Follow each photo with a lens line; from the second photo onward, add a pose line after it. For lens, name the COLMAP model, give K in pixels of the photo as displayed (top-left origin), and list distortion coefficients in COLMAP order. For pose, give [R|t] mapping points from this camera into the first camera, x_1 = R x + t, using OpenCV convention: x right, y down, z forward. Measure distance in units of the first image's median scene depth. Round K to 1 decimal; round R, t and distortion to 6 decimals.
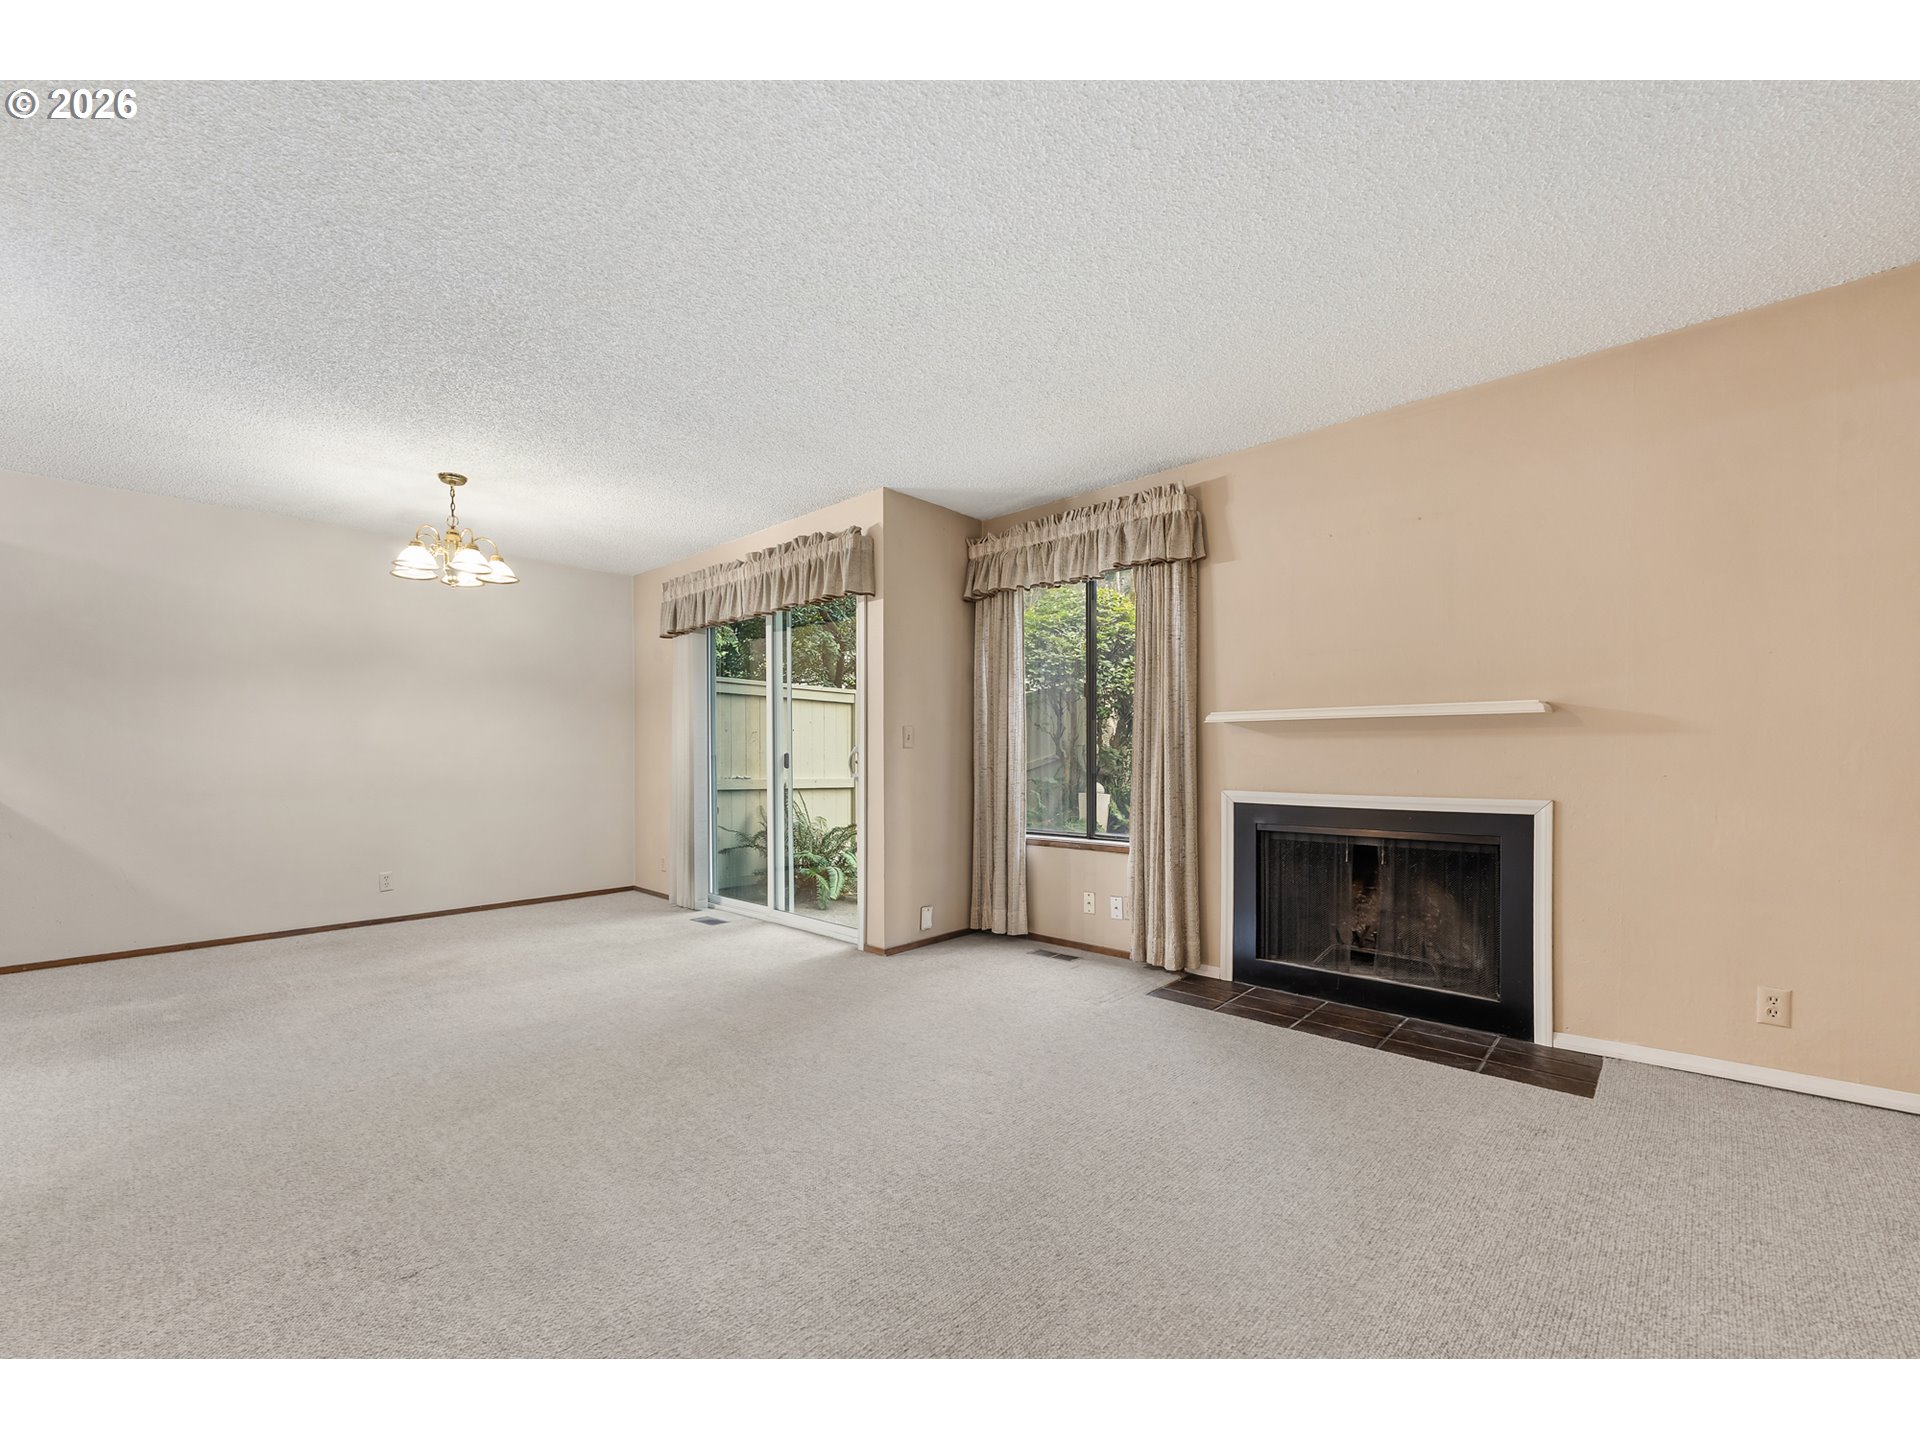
lens RADIAL K [[777.0, 0, 968.5], [0, 777.0, 763.0], [0, 0, 1]] dist [-0.001331, -0.000242]
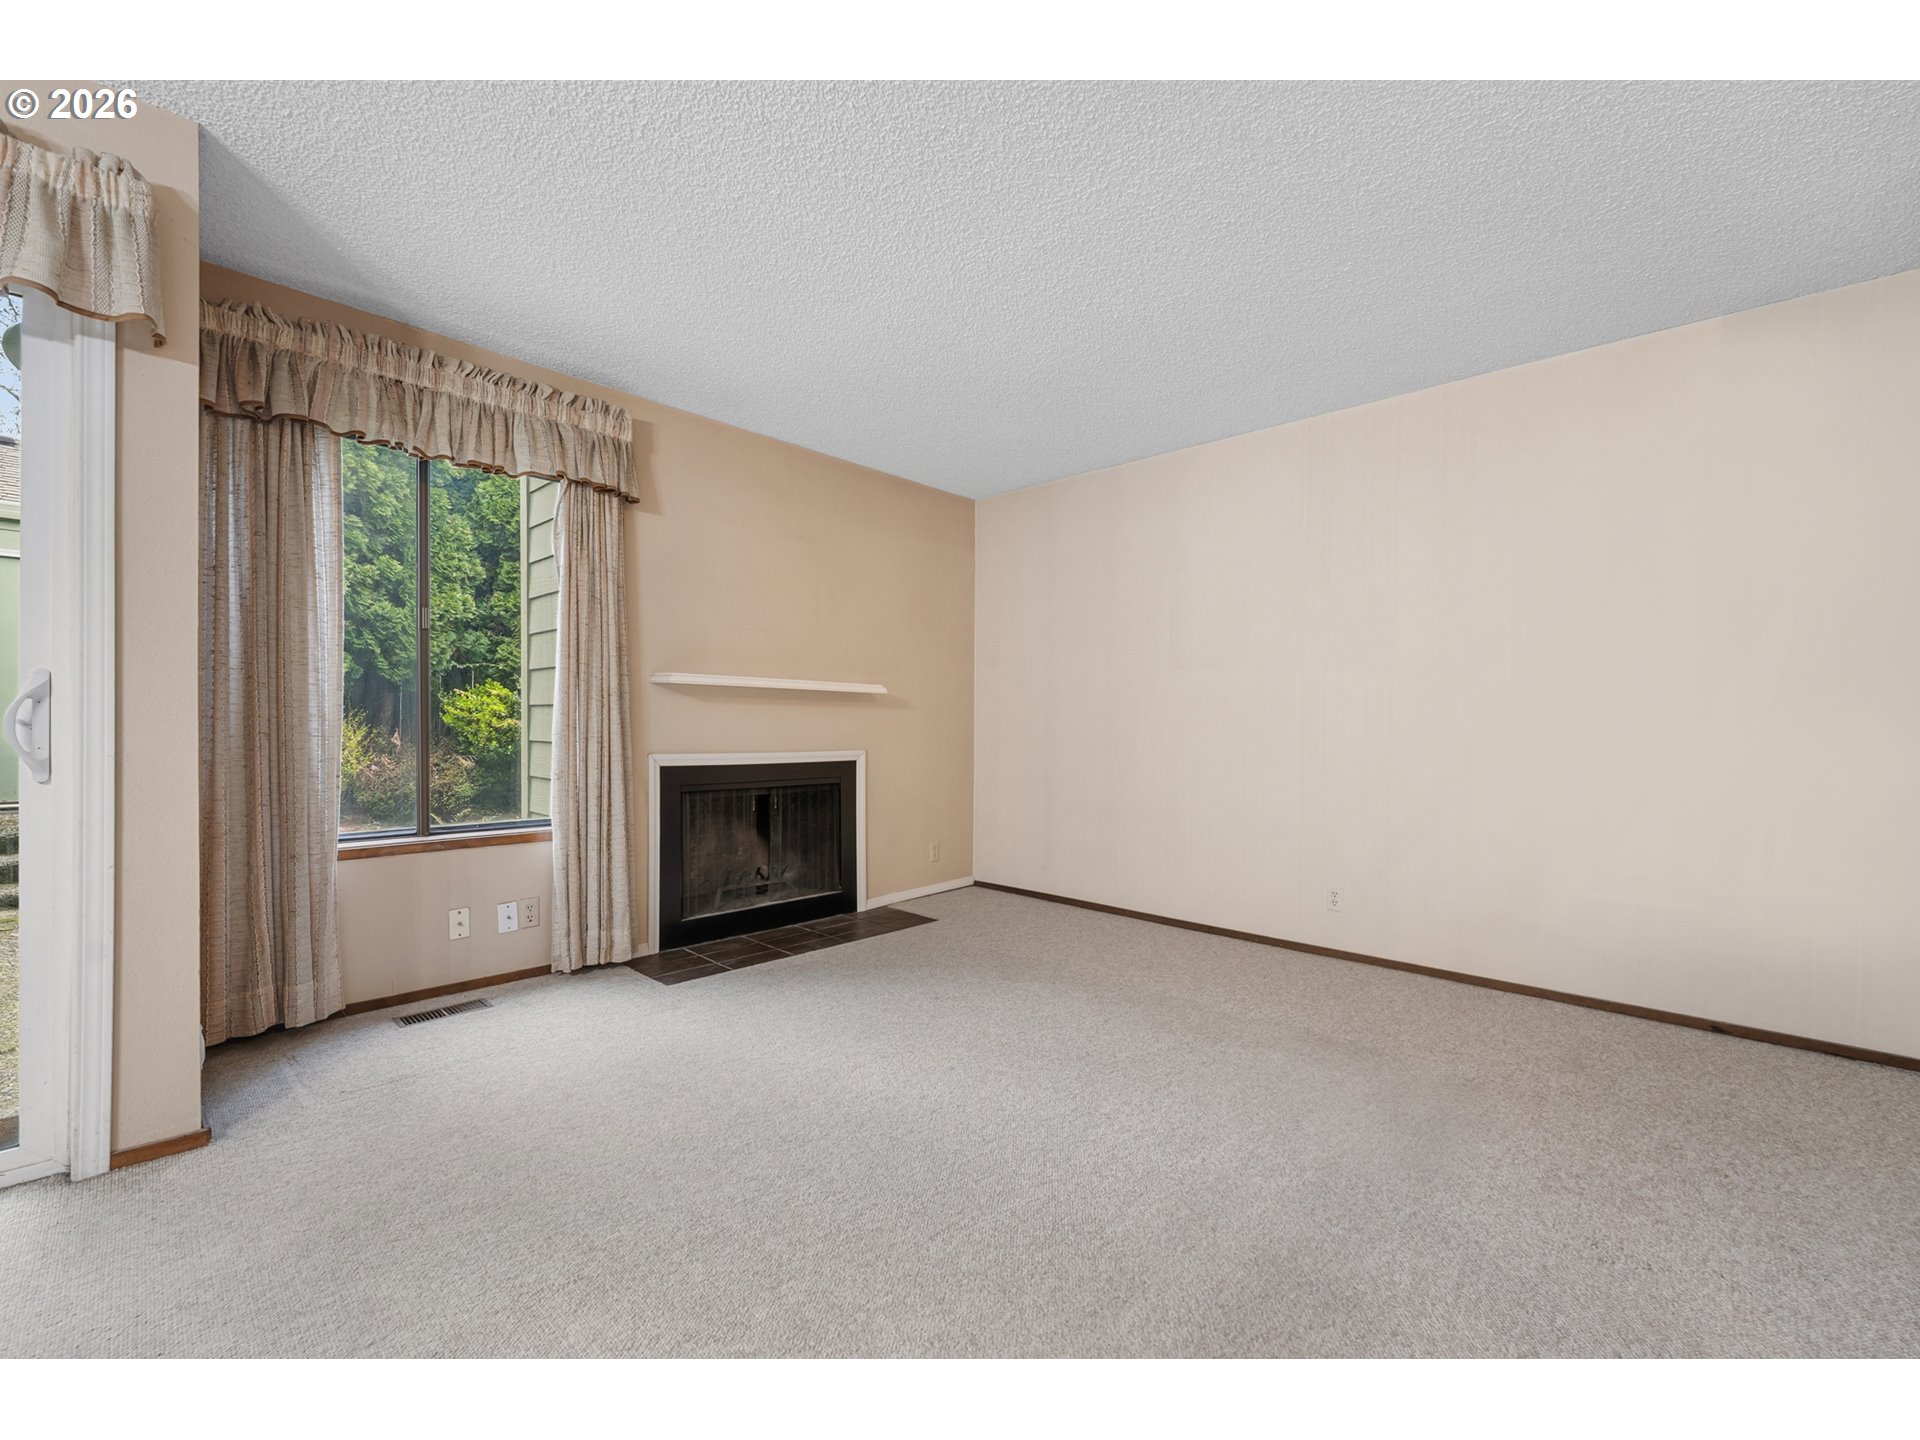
lens RADIAL K [[777.0, 0, 980.0], [0, 777.0, 722.1], [0, 0, 1]] dist [-0.001331, -0.000242]
pose [[0.010041, 0.005194, 0.999936, -0.594066], [-0.003674, 0.999980, -0.005158, -0.001044], [-0.999943, -0.003622, 0.010060, 0.568879]]
